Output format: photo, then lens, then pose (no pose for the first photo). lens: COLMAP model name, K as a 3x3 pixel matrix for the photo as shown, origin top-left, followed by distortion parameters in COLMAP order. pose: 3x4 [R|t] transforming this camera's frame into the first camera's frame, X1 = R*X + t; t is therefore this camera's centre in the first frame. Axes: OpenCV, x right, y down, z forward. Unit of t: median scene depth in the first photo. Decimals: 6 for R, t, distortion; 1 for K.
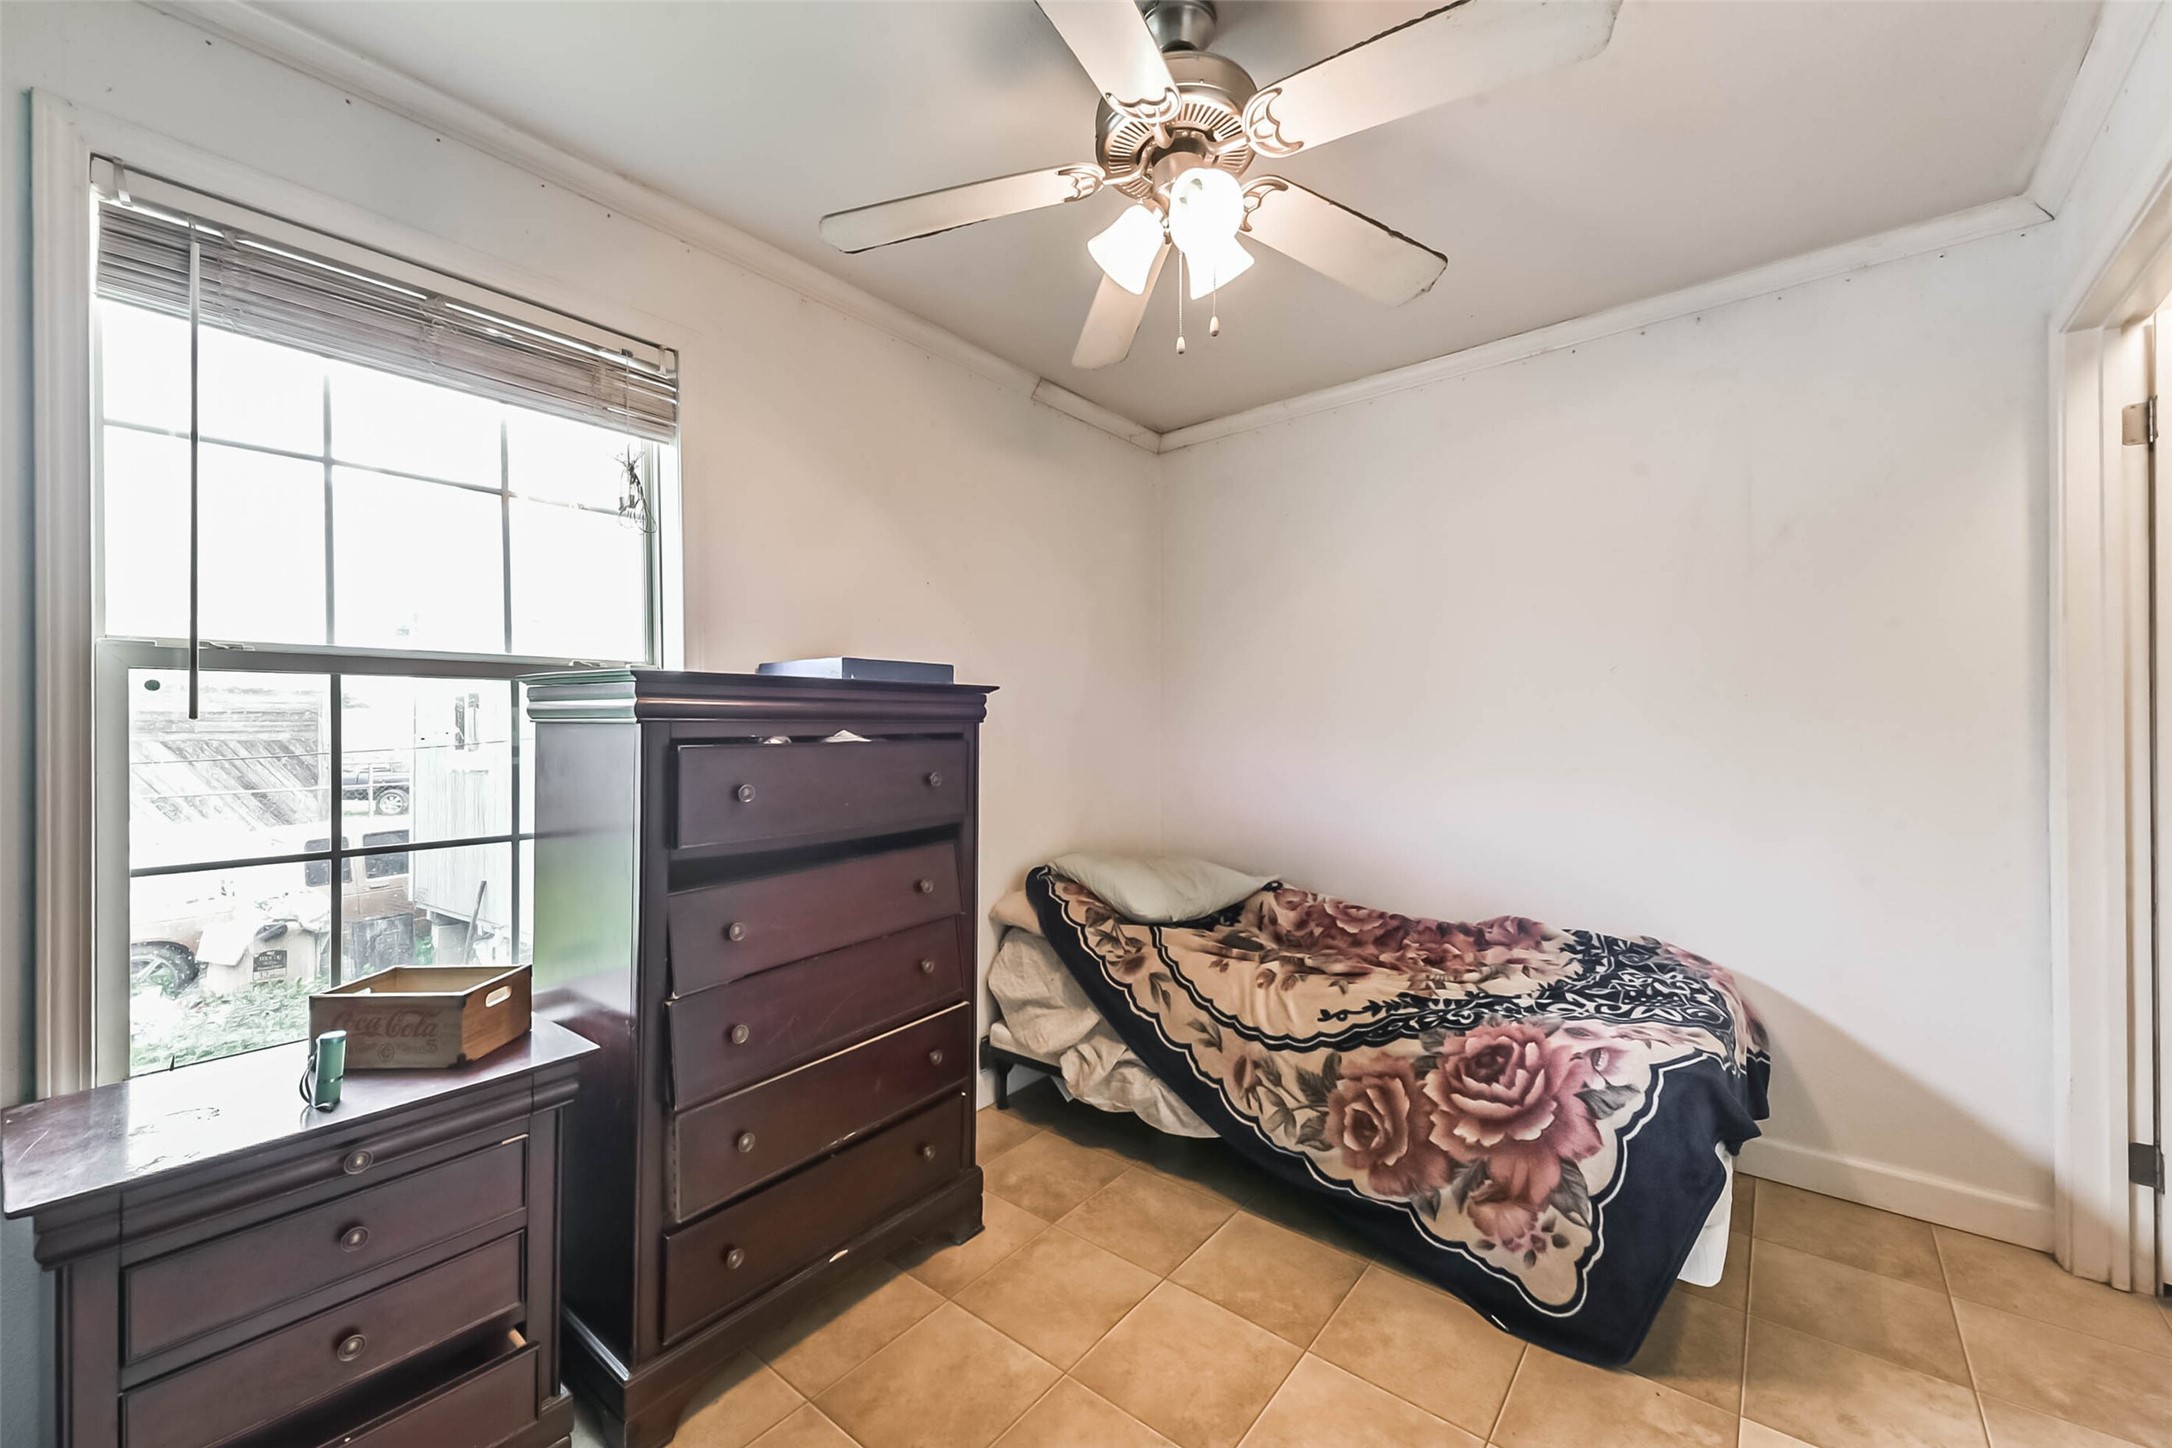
lens RADIAL K [[835.9, 0, 1086.0], [0, 835.9, 724.0], [0, 0, 1]] dist [0.000829, -0.000048]
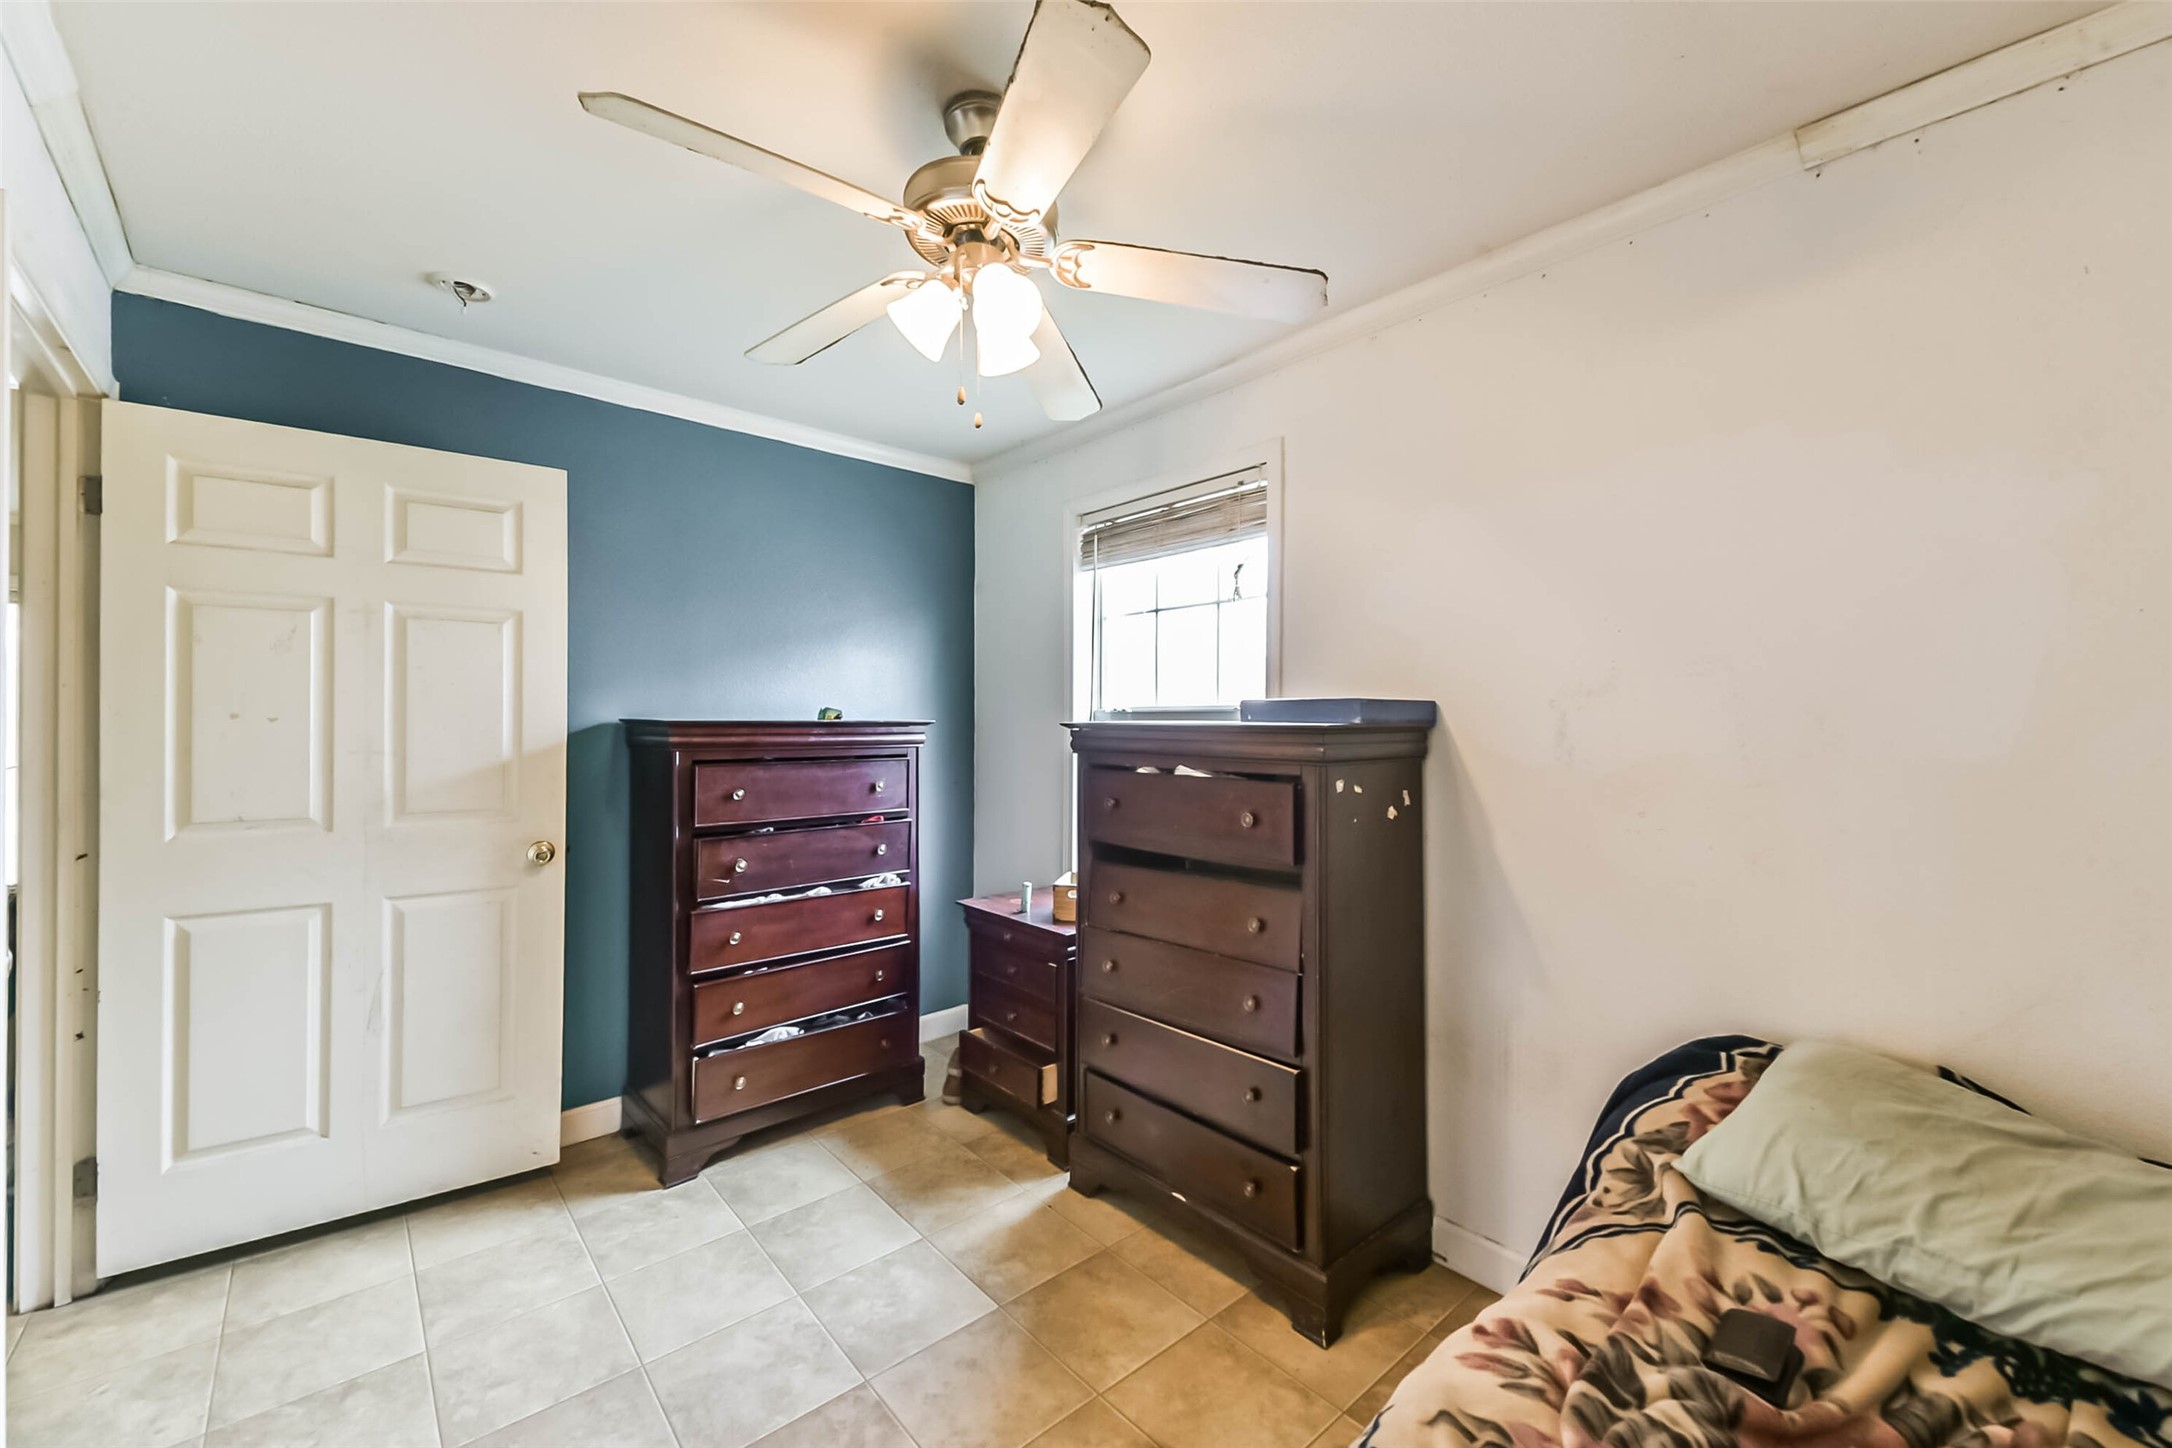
lens RADIAL K [[839.9, 0, 1086.0], [0, 839.9, 724.0], [0, 0, 1]] dist [-0.000012, 0.000044]
pose [[-0.173195, 0.002486, -0.984884, 0.962637], [-0.002645, 0.999992, 0.002989, -0.057544], [0.984884, 0.003123, -0.173187, 1.114061]]
